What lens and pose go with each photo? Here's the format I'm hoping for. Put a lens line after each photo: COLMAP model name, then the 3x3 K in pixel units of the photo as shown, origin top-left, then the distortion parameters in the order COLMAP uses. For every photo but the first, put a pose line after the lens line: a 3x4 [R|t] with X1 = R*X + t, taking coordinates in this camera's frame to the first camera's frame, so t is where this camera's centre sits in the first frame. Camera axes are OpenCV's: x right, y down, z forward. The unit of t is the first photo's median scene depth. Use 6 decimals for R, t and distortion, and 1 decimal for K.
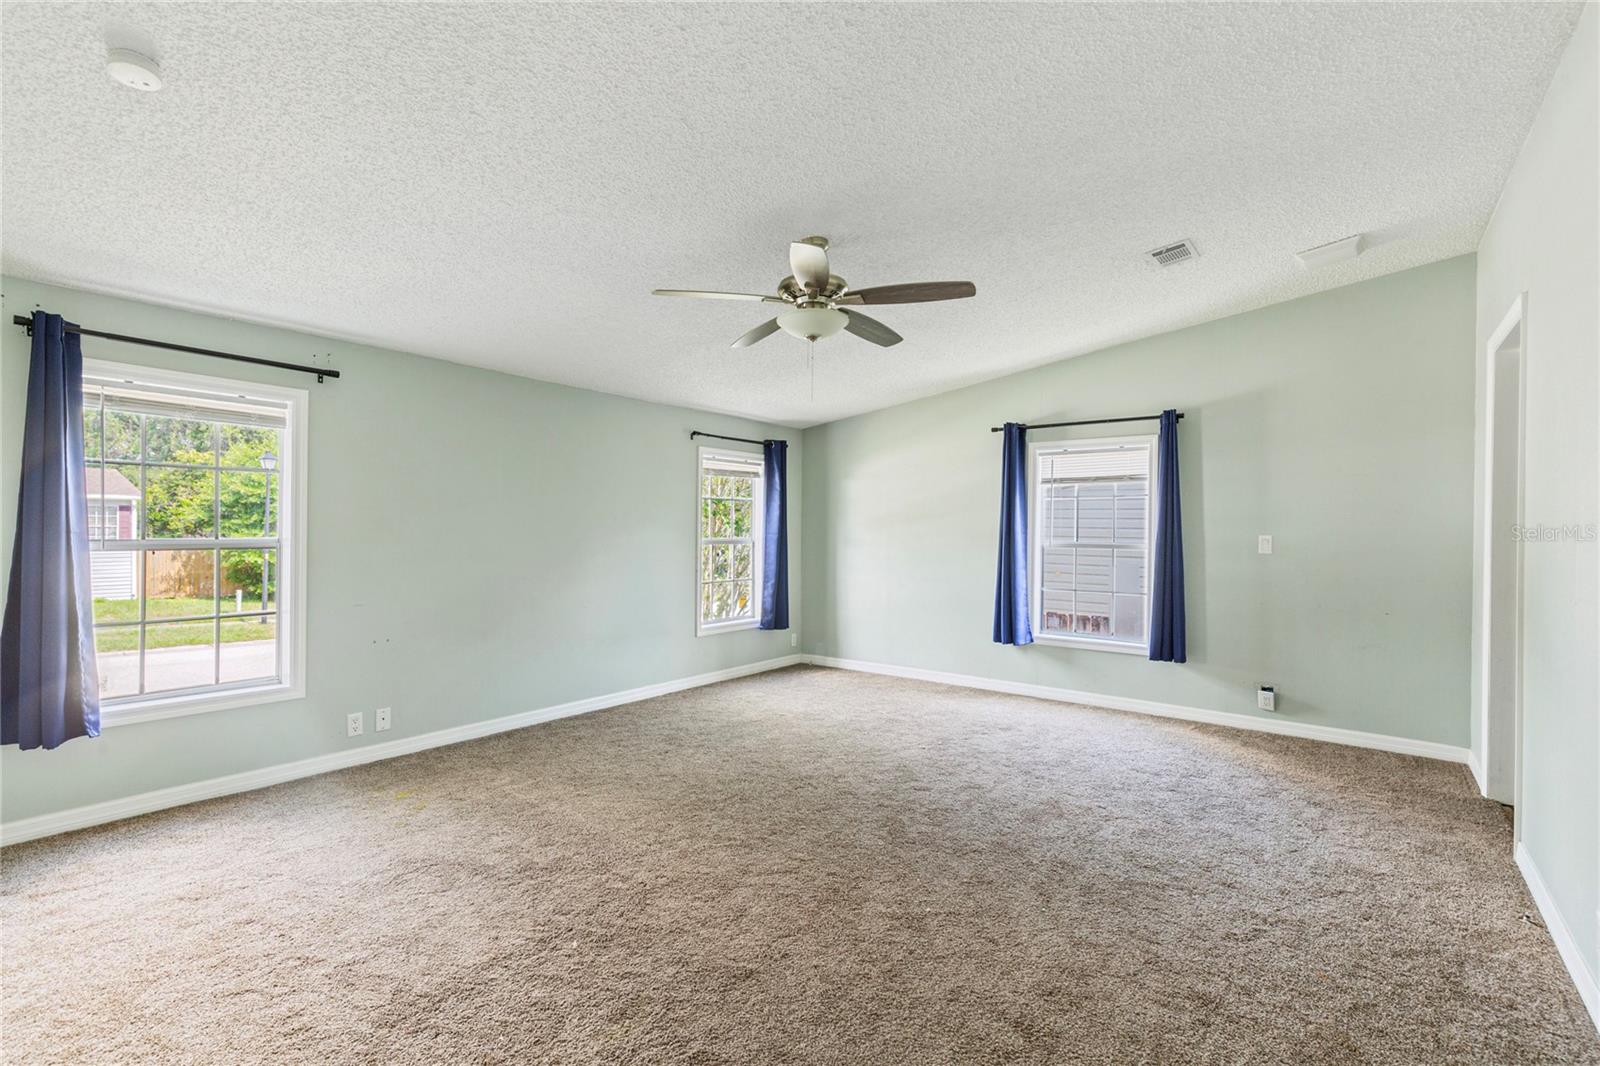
lens RADIAL K [[728.3, 0, 798.8], [0, 728.3, 536.7], [0, 0, 1]] dist [0.009244, -0.000403]
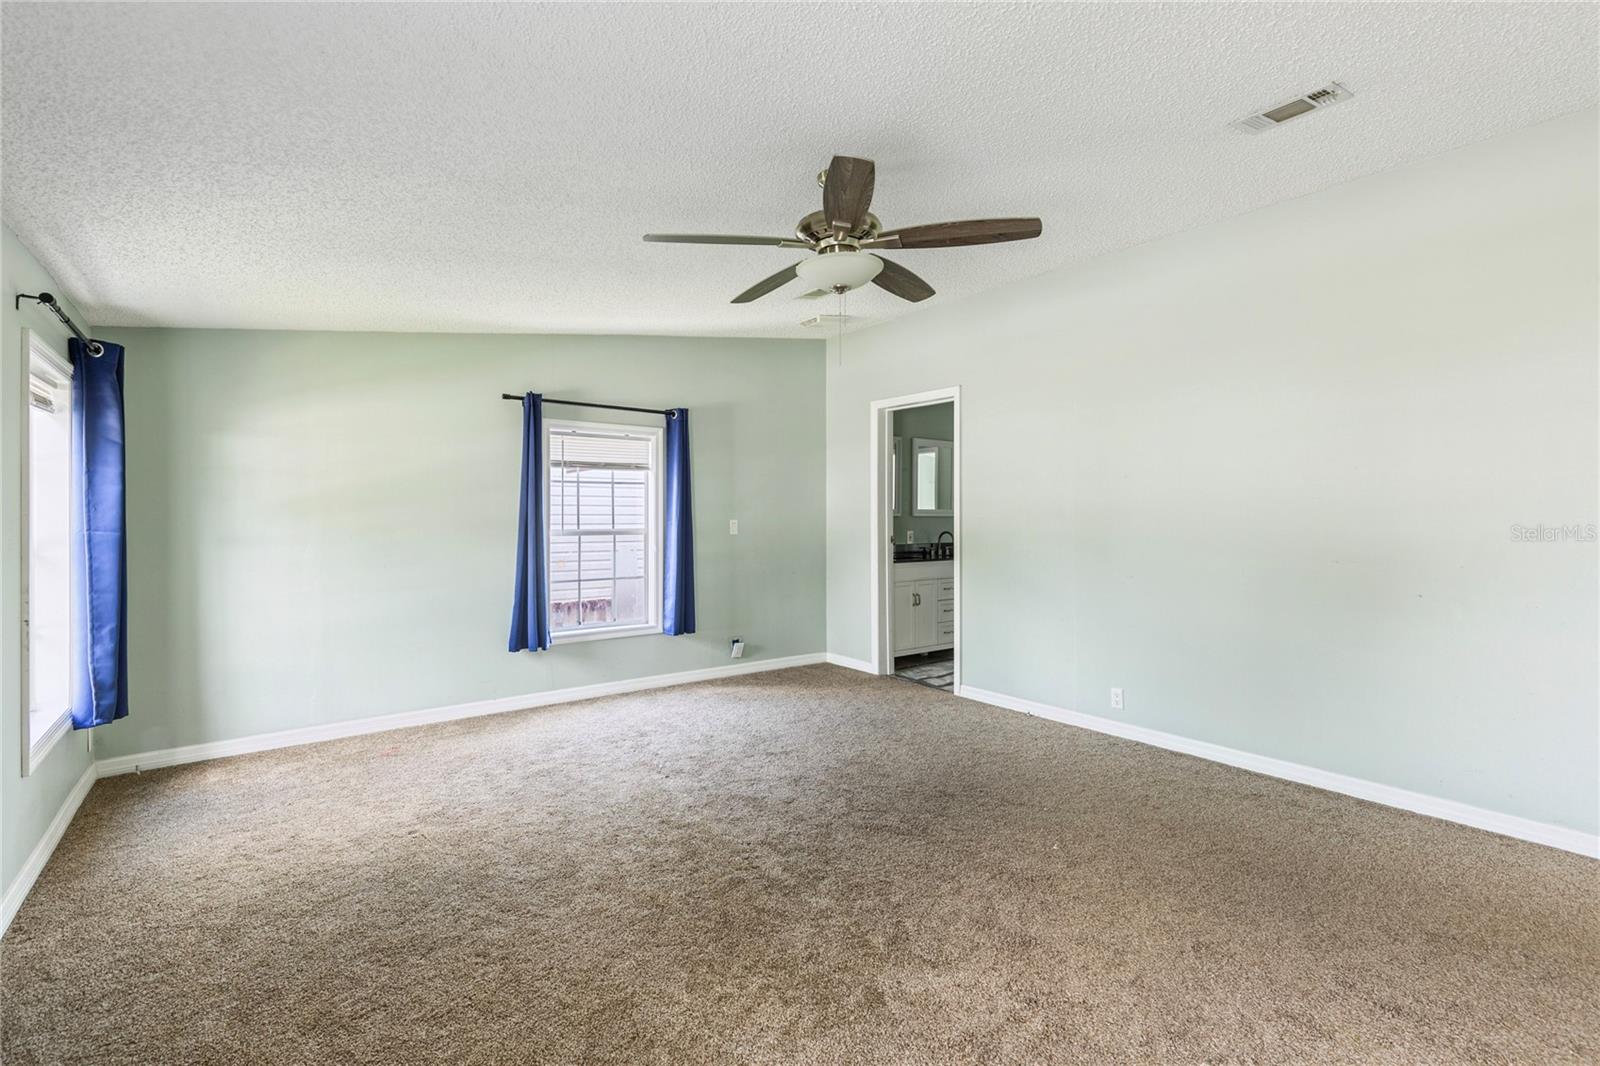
lens RADIAL K [[723.2, 0, 796.7], [0, 723.2, 521.4], [0, 0, 1]] dist [0.011656, -0.000150]
pose [[0.263404, -0.016063, 0.964552, -0.506535], [0.011799, 0.999840, 0.013428, -0.013789], [-0.964613, 0.007844, 0.263552, 0.534170]]
